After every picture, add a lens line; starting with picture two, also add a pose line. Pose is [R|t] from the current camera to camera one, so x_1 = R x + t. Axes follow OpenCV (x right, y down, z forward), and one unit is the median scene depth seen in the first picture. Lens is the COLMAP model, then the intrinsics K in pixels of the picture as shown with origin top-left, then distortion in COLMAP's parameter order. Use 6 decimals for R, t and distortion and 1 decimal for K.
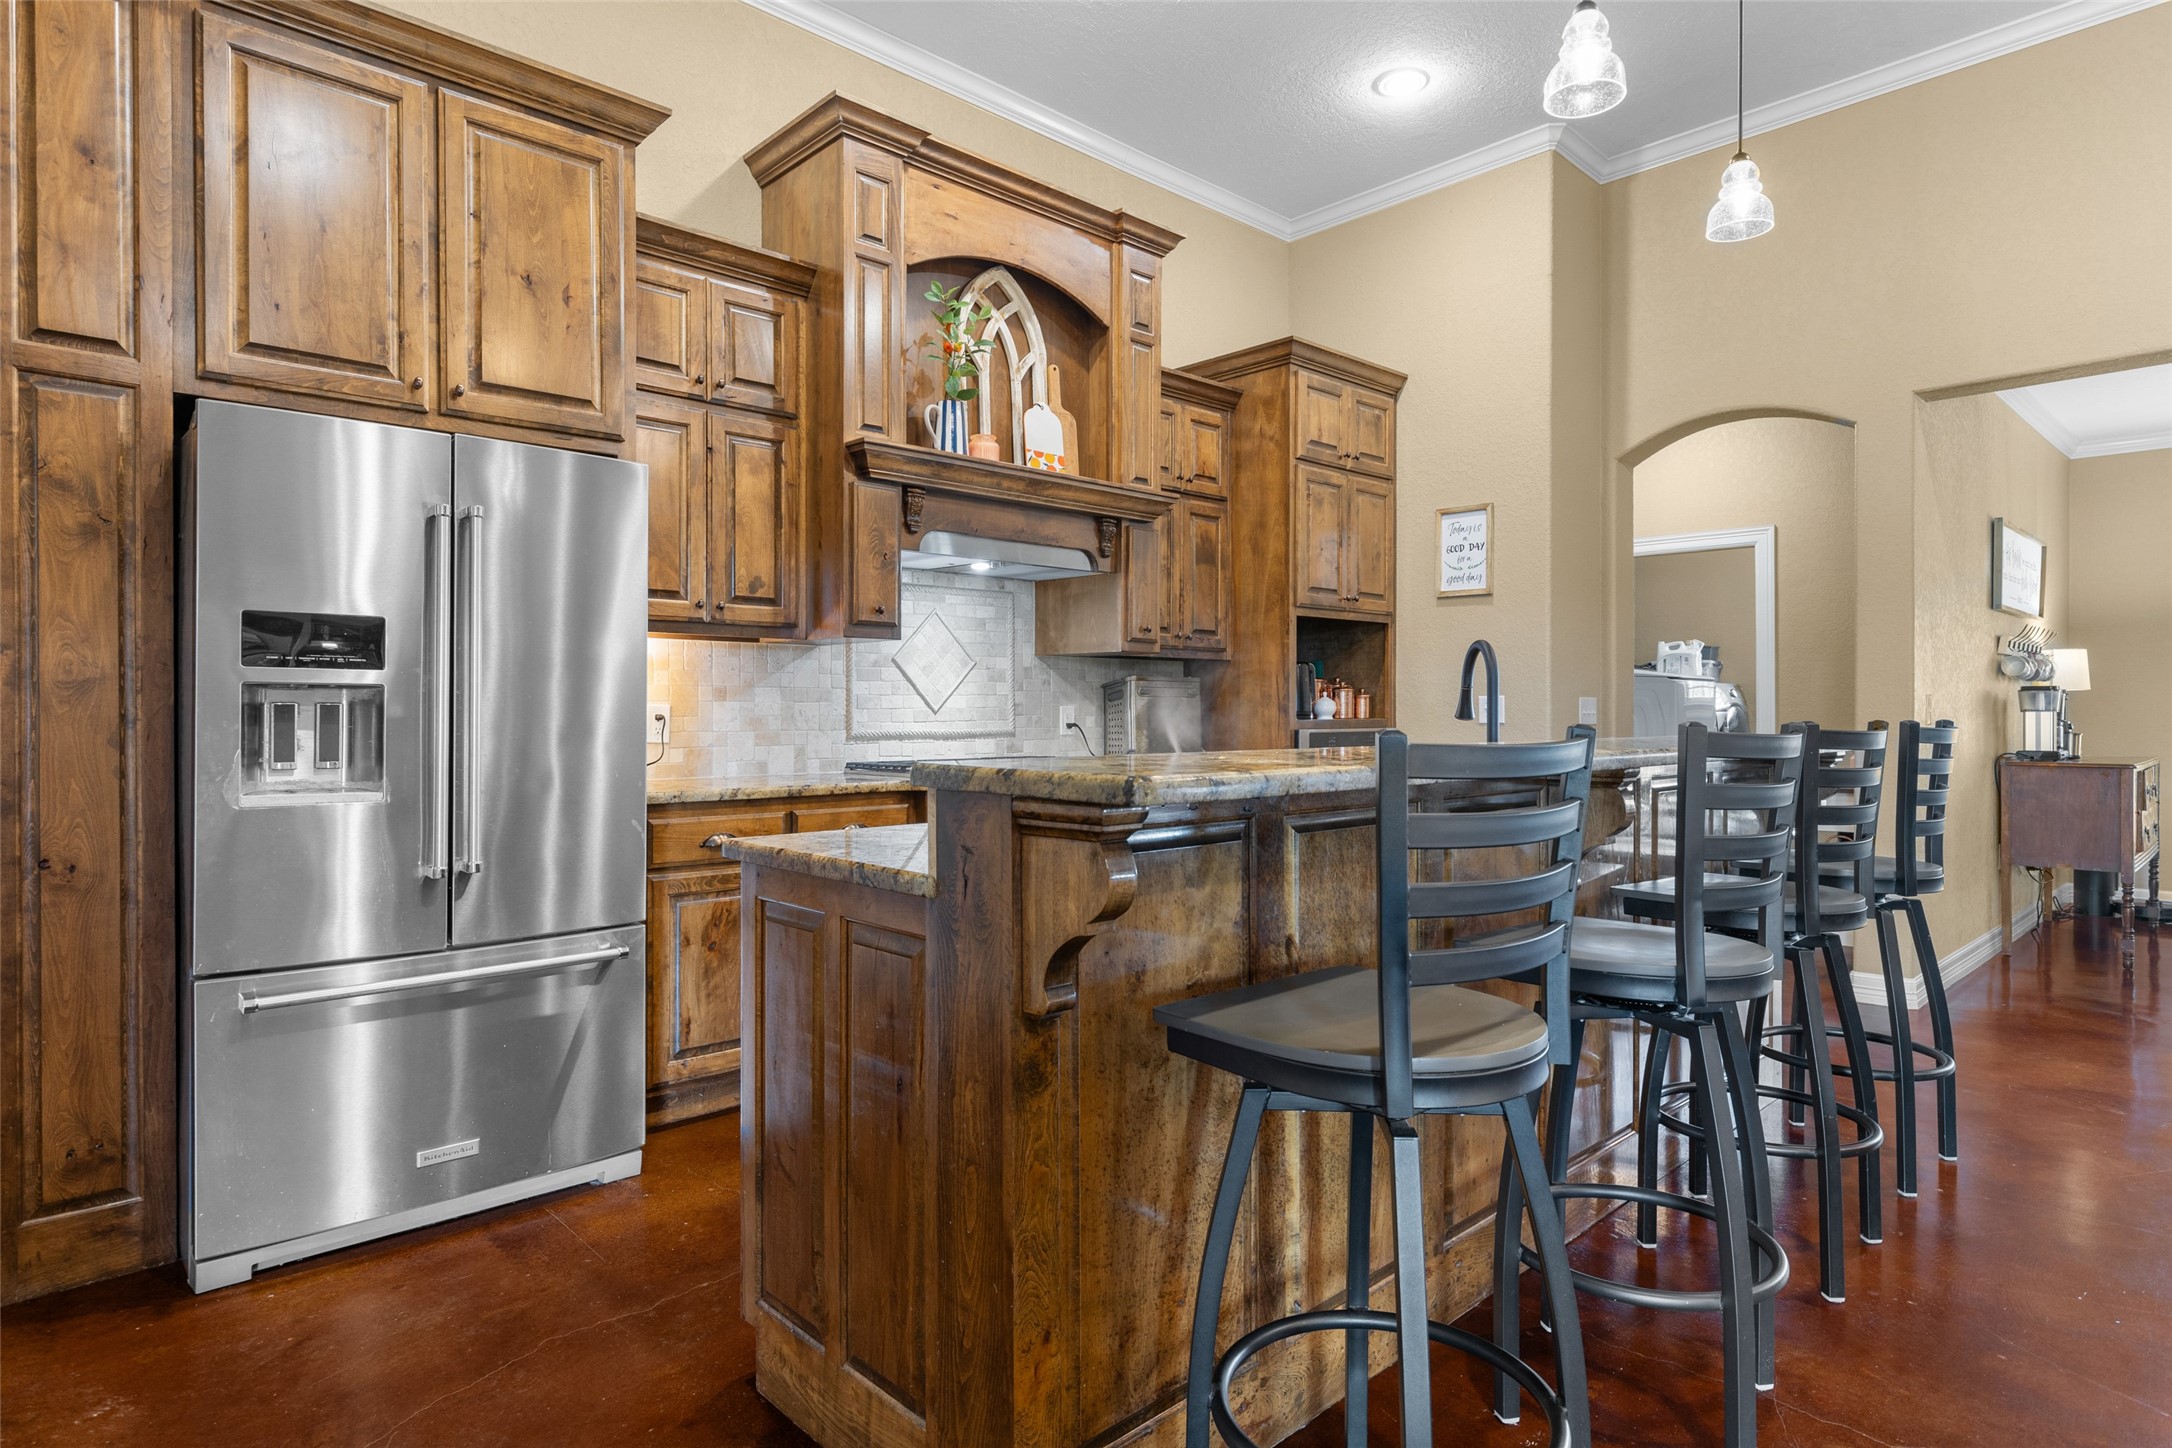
lens RADIAL K [[1182.2, 0, 1069.3], [0, 1182.2, 713.3], [0, 0, 1]] dist [-0.002678, 0.002672]
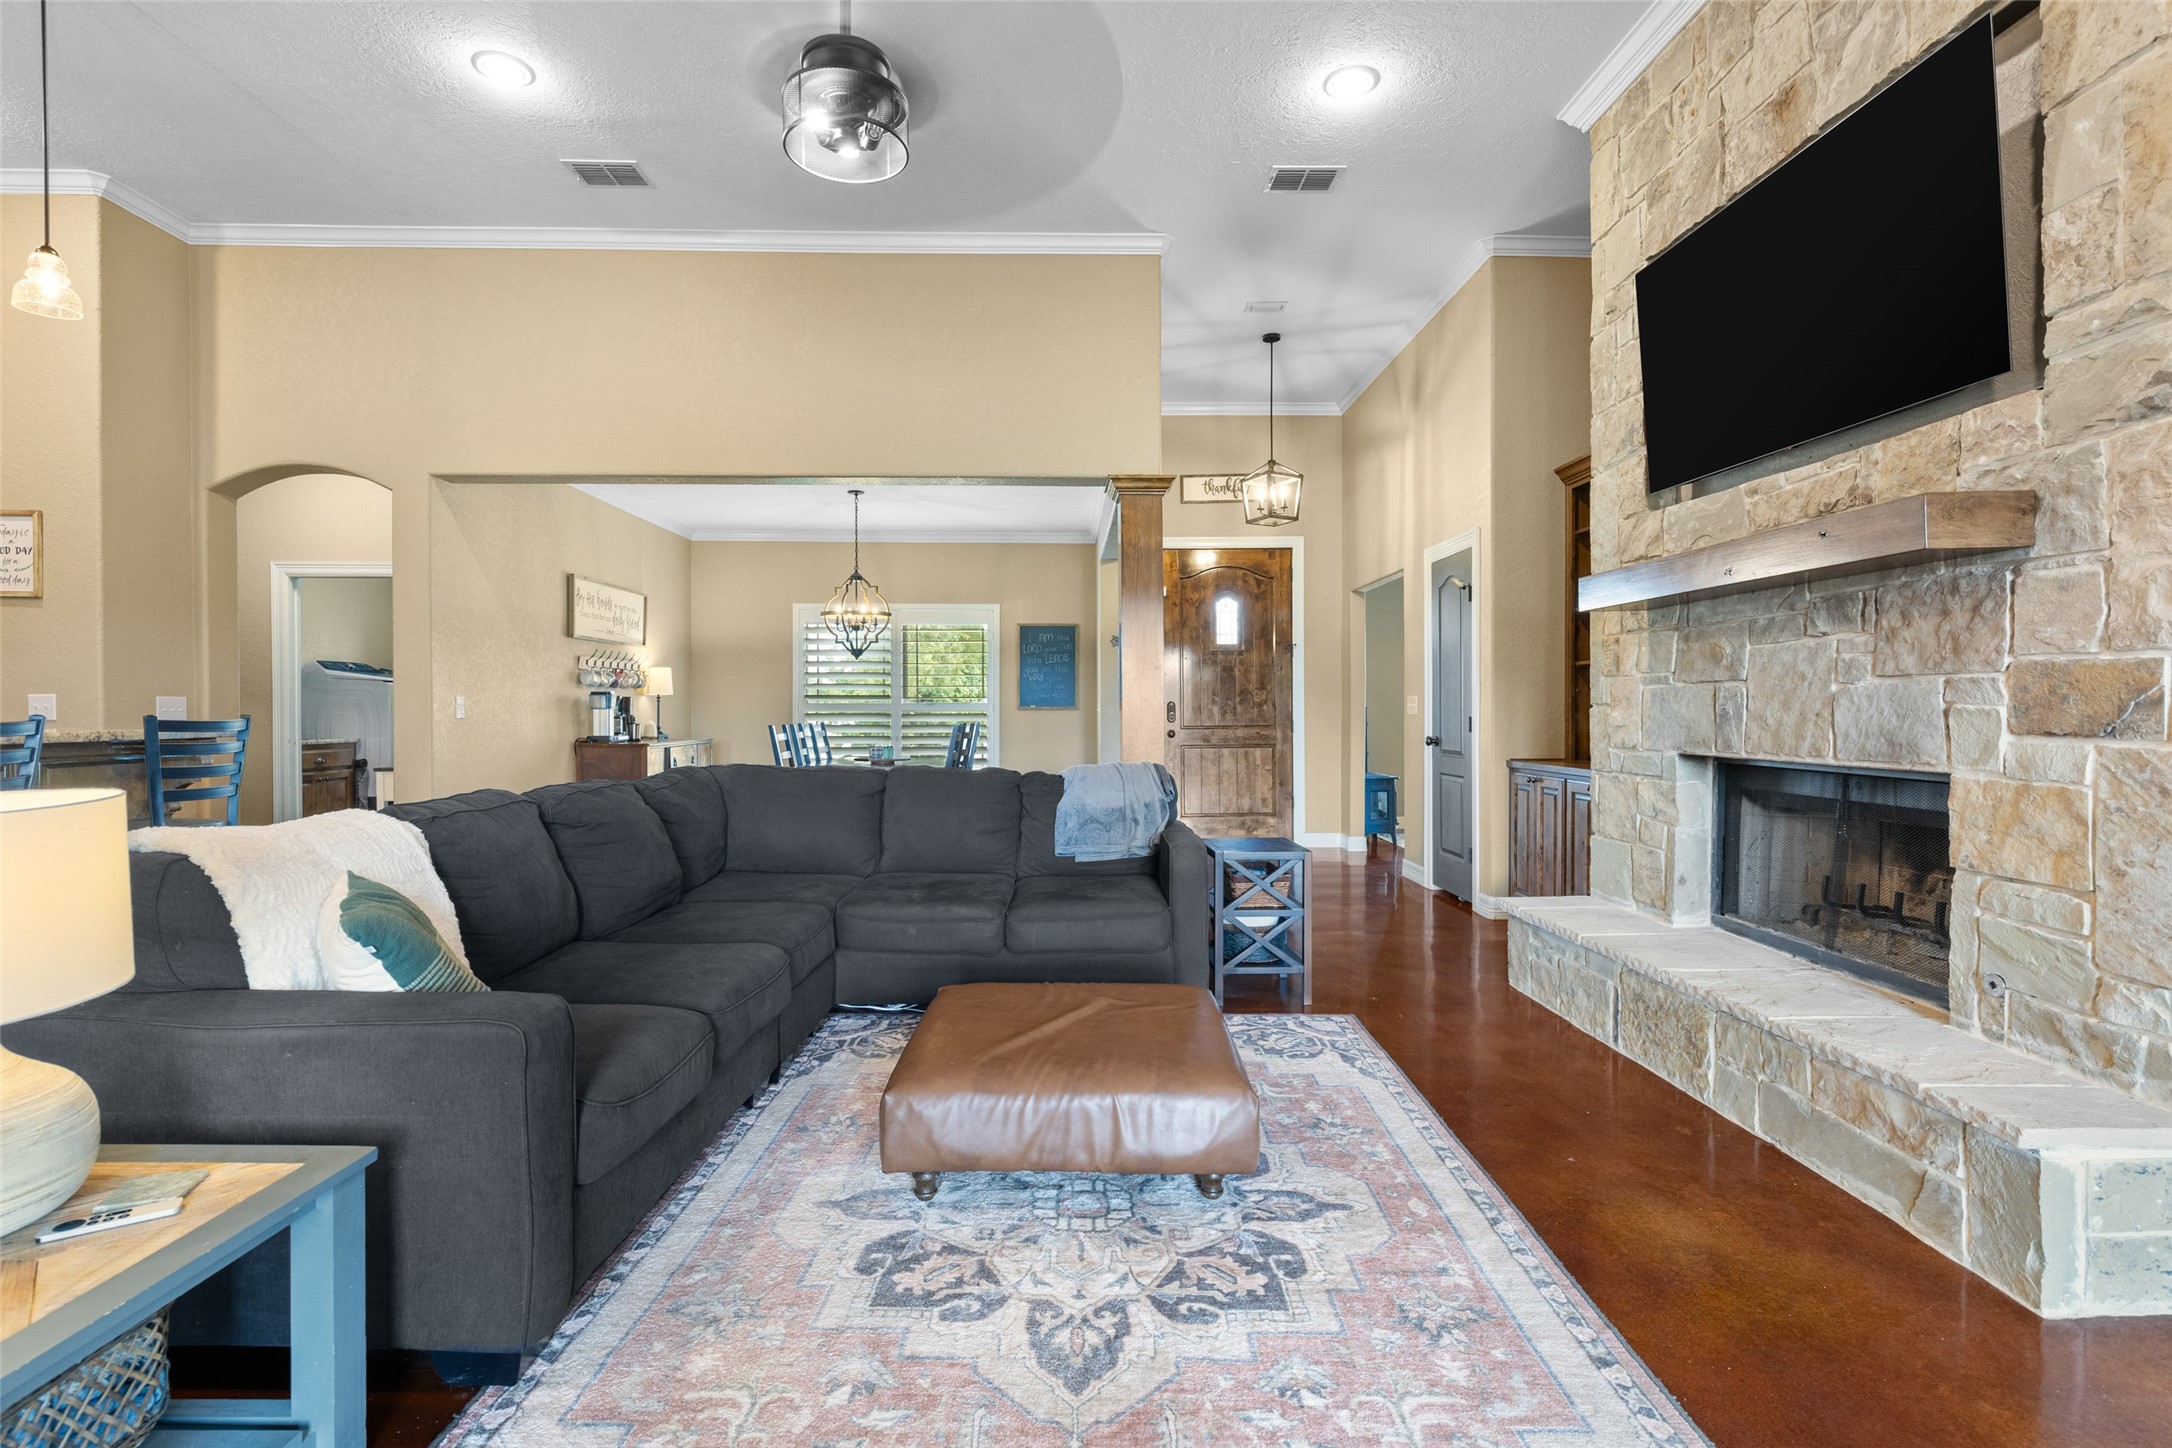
lens RADIAL K [[1010.4, 0, 1093.7], [0, 1010.4, 712.0], [0, 0, 1]] dist [-0.006511, 0.001696]
pose [[0.659057, -0.001334, 0.752092, 0.373066], [0.001327, 0.999999, 0.000610, 0.001383], [-0.752092, 0.000596, 0.659058, -0.358777]]
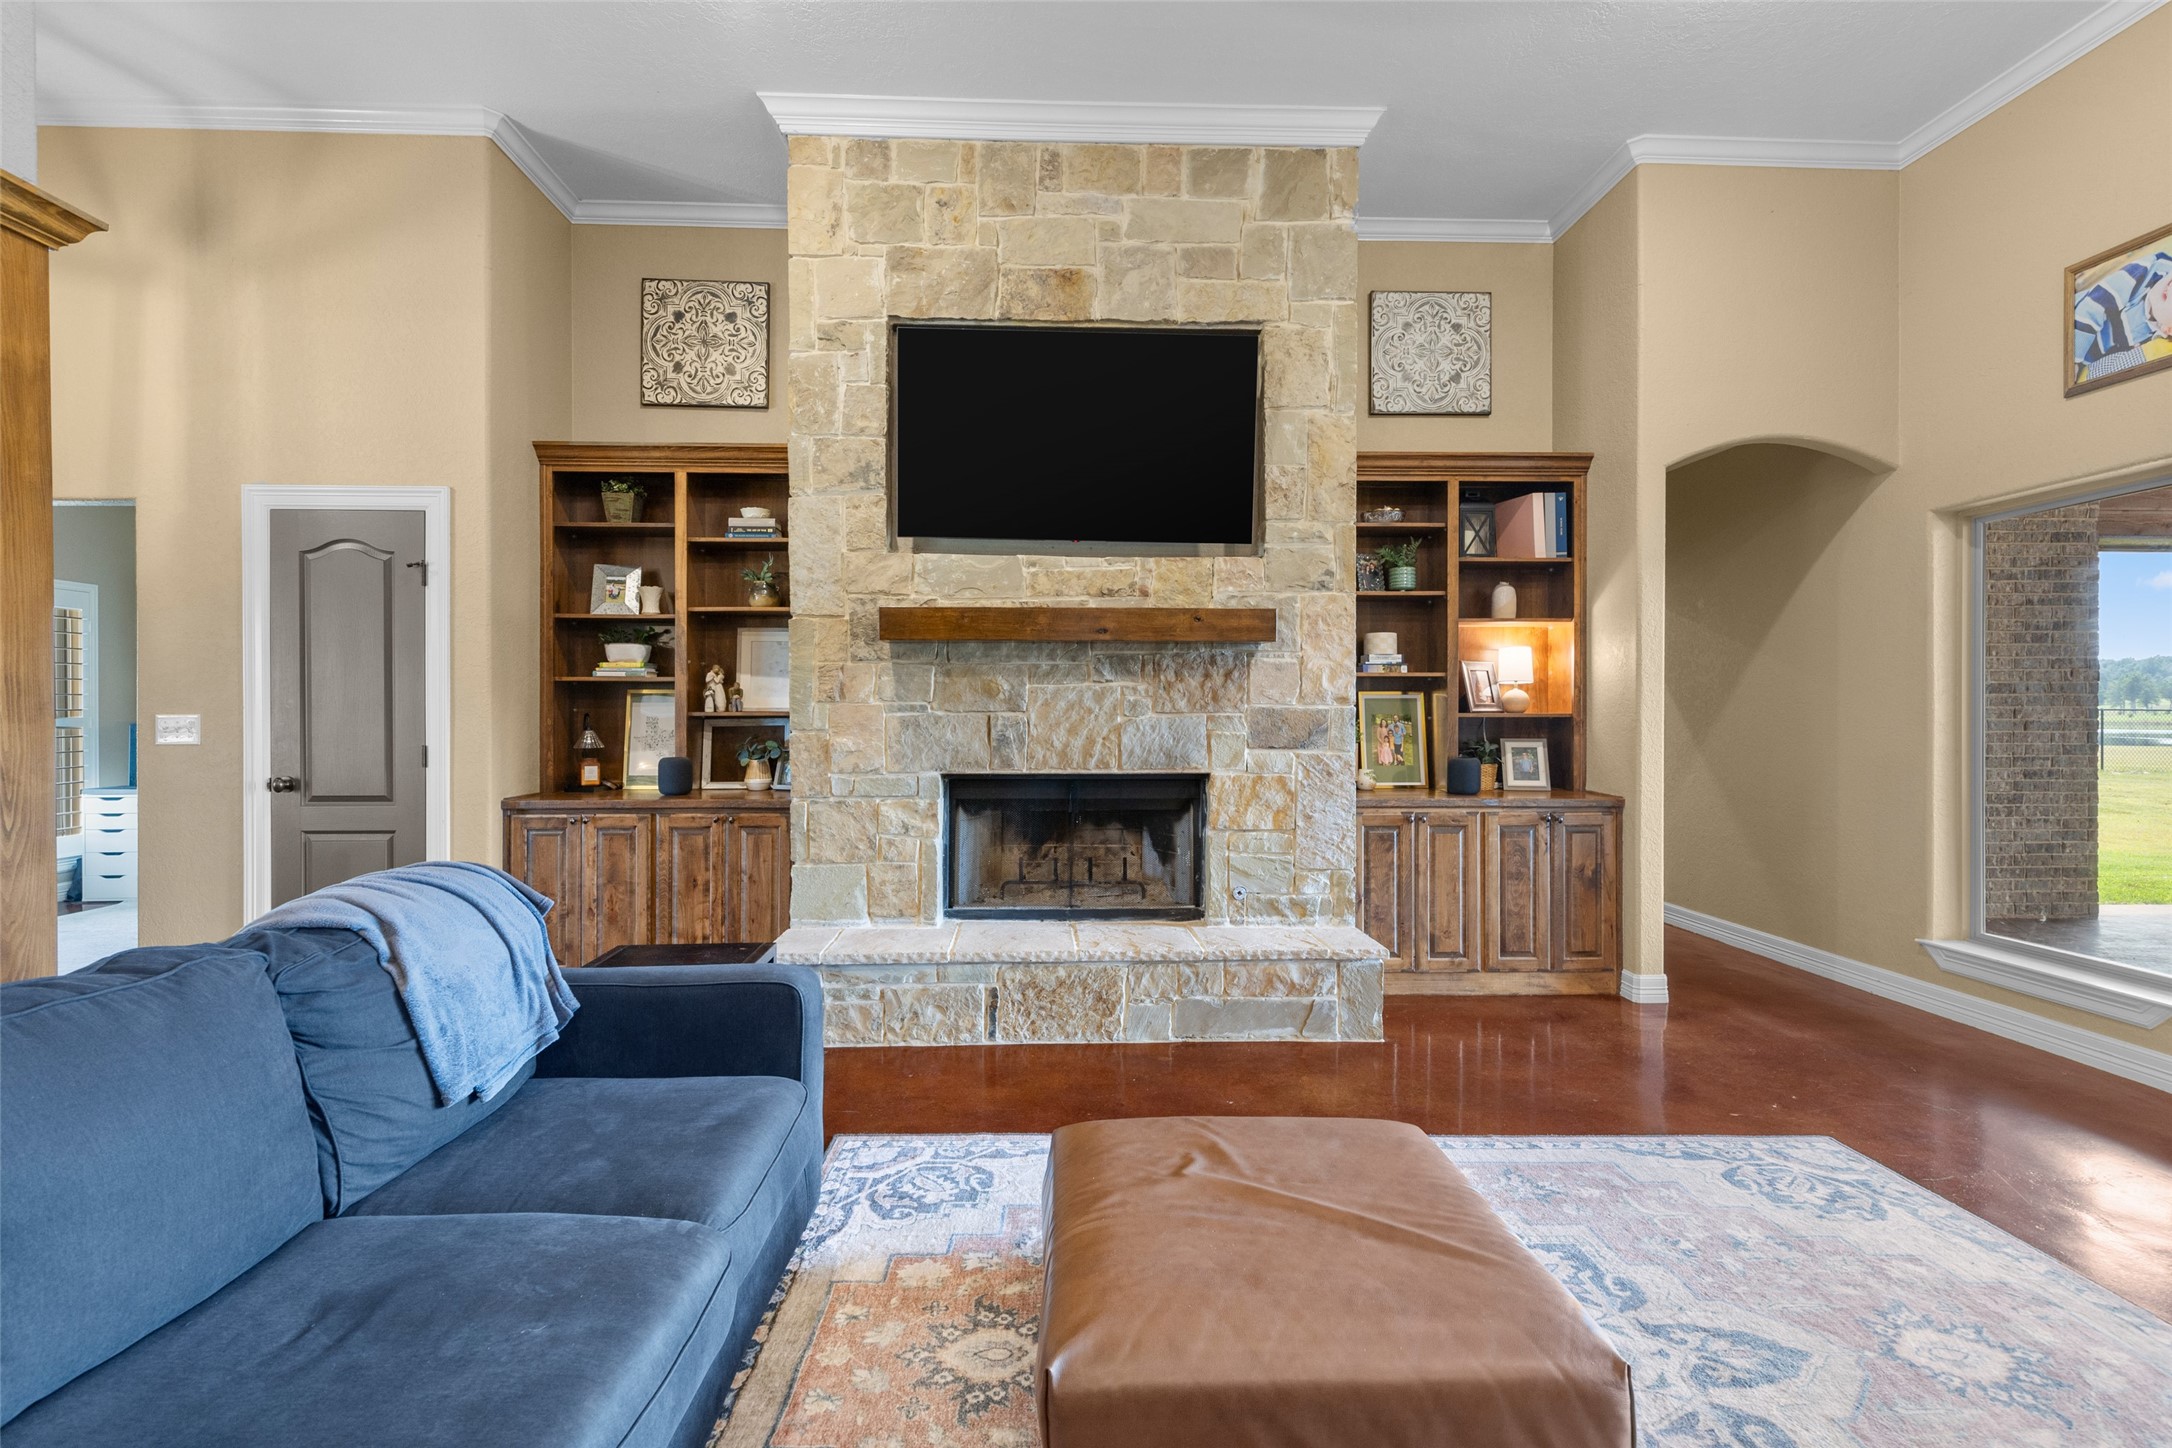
lens RADIAL K [[977.8, 0, 1088.2], [0, 977.8, 713.6], [0, 0, 1]] dist [0.011109, -0.002780]
pose [[-0.756099, 0.000235, 0.654457, 0.615891], [0.003104, 0.999990, 0.003226, -0.022589], [-0.654450, 0.004471, -0.756092, 0.441213]]
